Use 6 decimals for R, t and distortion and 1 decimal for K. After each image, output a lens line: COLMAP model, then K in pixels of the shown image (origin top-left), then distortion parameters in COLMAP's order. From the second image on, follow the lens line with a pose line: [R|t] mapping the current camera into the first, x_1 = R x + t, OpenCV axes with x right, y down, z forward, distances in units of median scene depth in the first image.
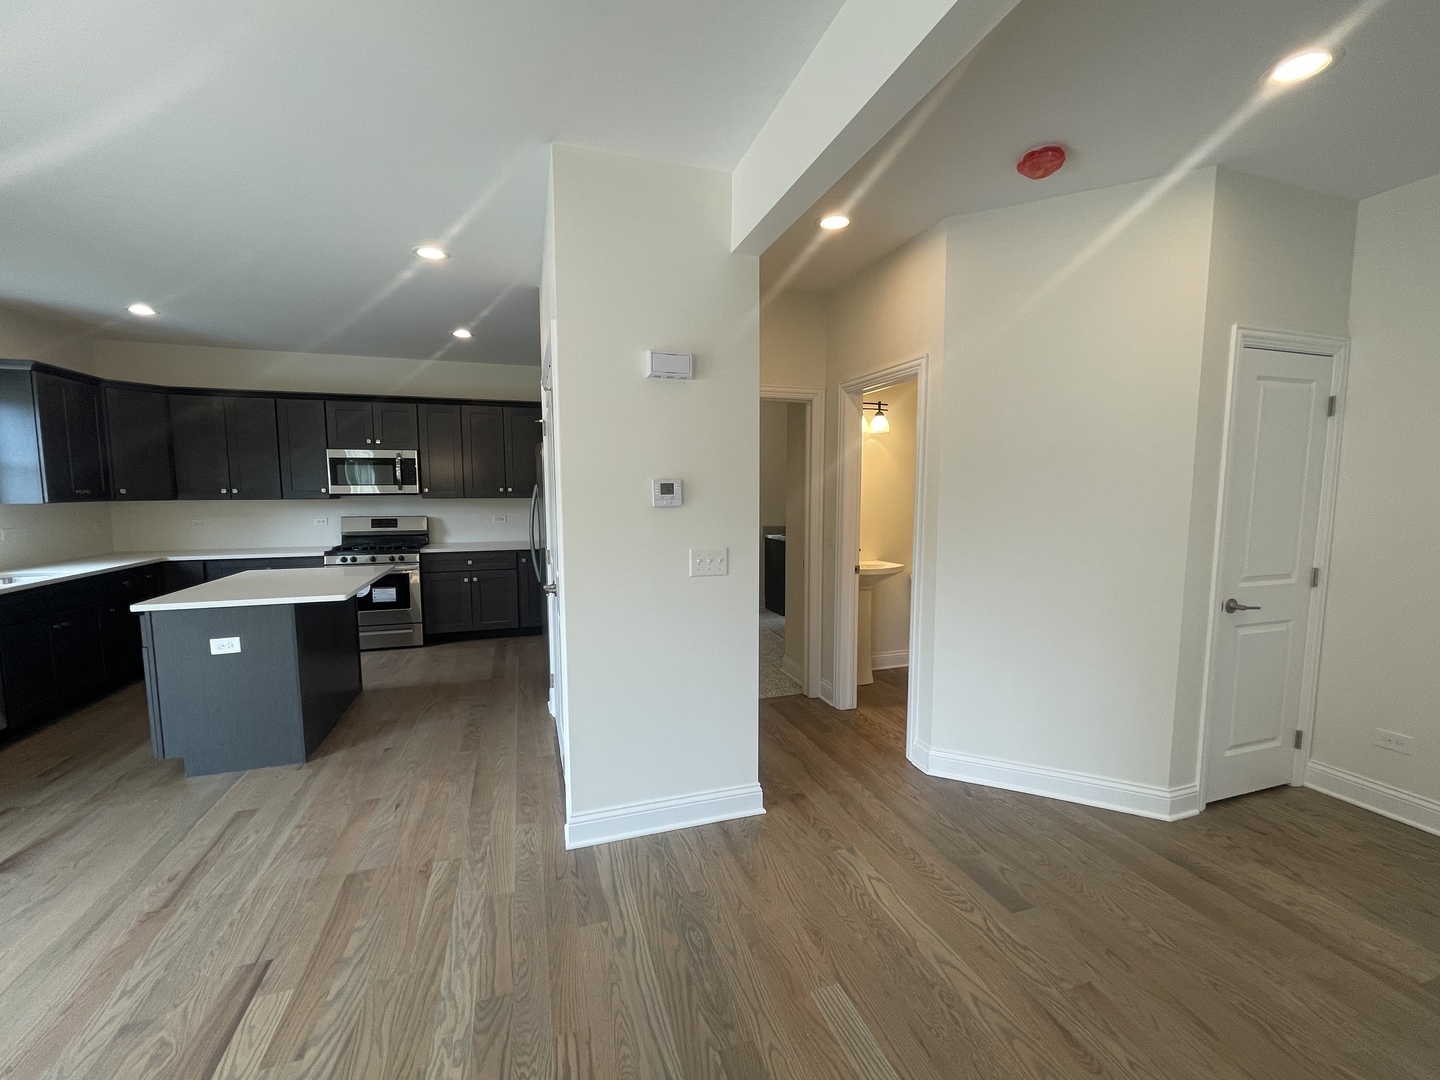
lens RADIAL K [[596.4, 0, 717.3], [0, 596.4, 545.5], [0, 0, 1]] dist [-0.010274, 0.006321]
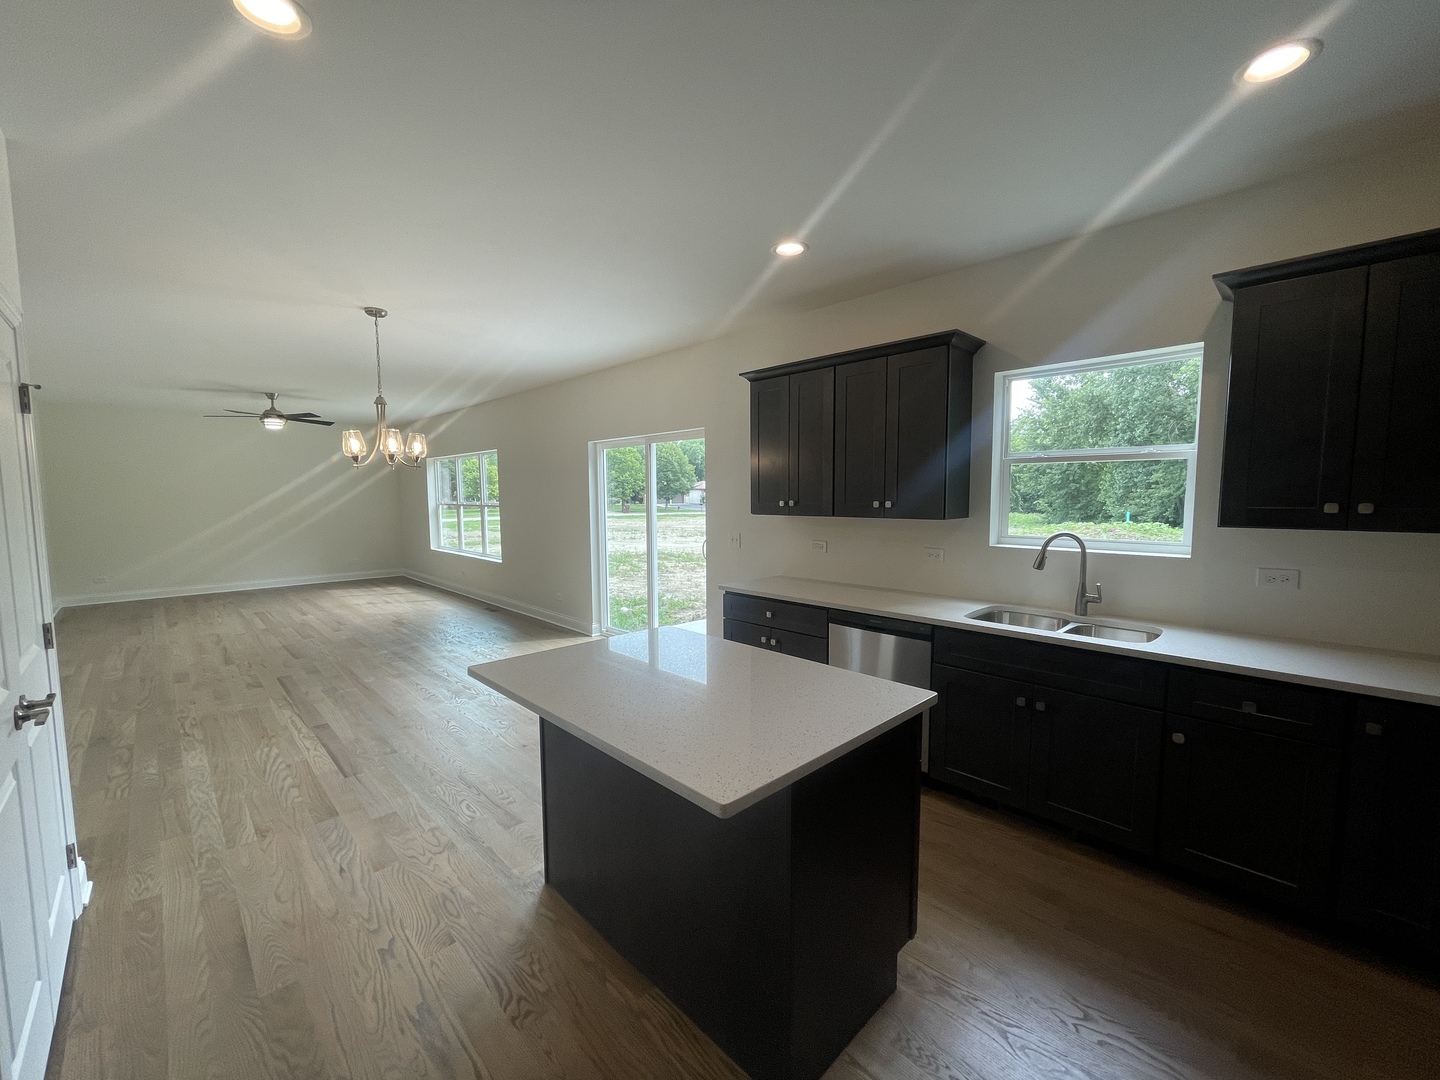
lens RADIAL K [[583.8, 0, 718.0], [0, 583.8, 542.7], [0, 0, 1]] dist [0.001389, 0.000366]
pose [[-0.899750, 0.042184, -0.434362, -0.459715], [-0.035735, 0.984853, 0.169668, -0.134239], [0.434940, 0.168181, -0.884614, 1.291699]]
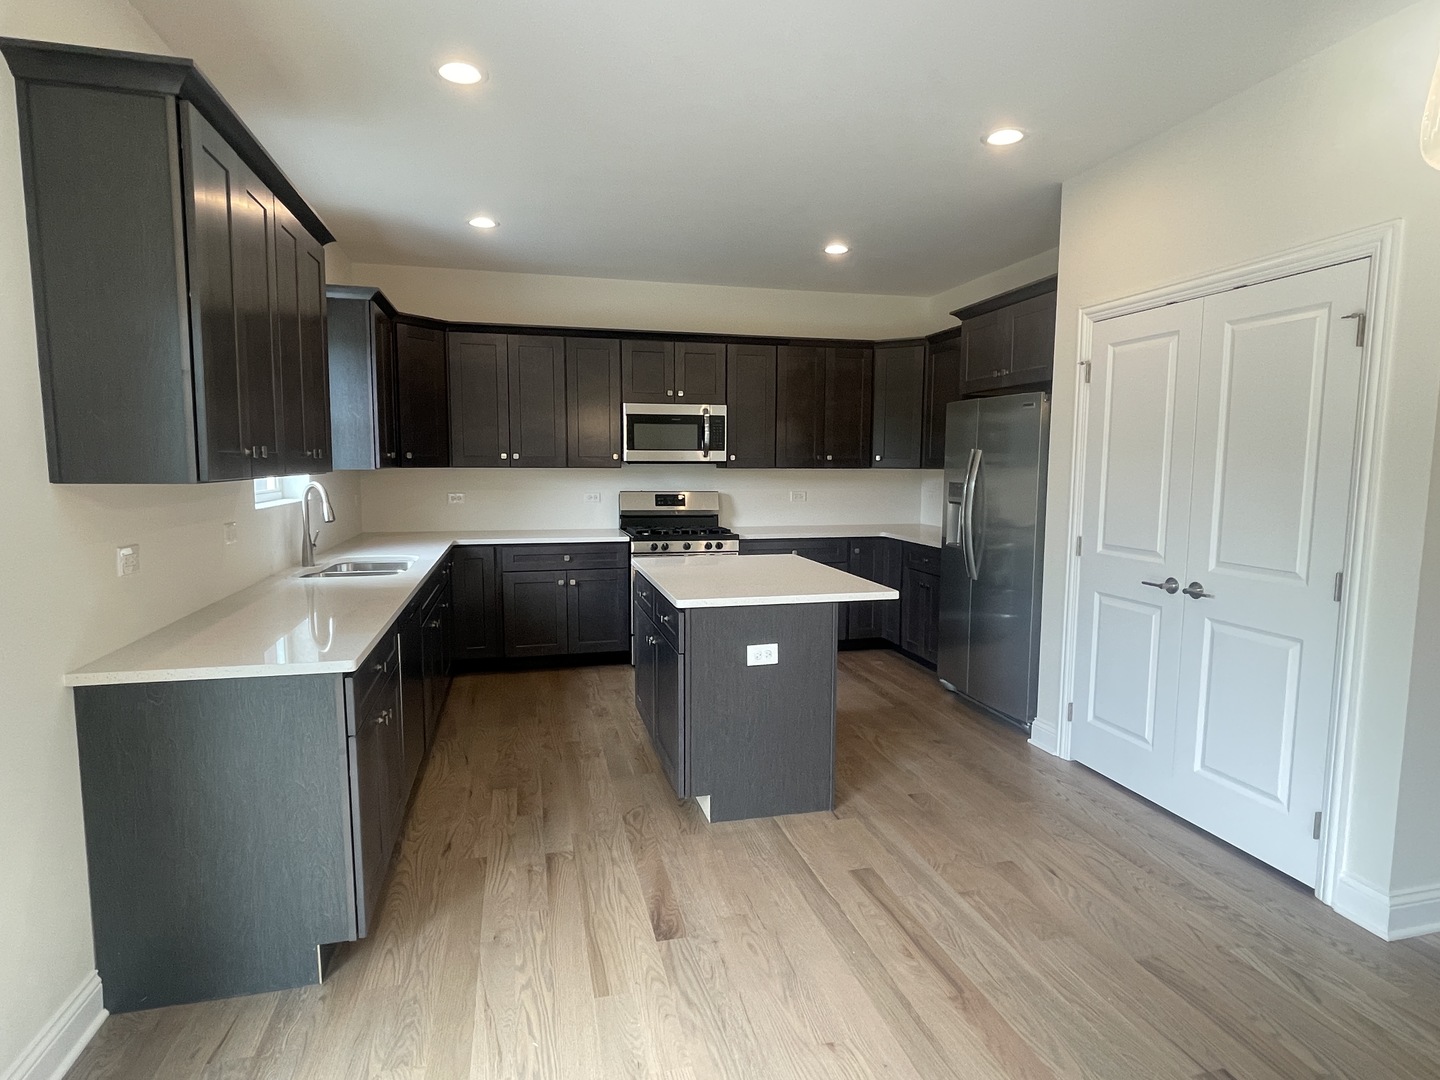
lens RADIAL K [[791.2, 0, 719.6], [0, 791.2, 547.0], [0, 0, 1]] dist [-0.002154, -0.002884]
pose [[0.997581, 0.013849, -0.068120, -0.604990], [-0.012991, 0.999831, 0.013029, 0.012287], [0.068289, -0.012113, 0.997592, -0.017922]]
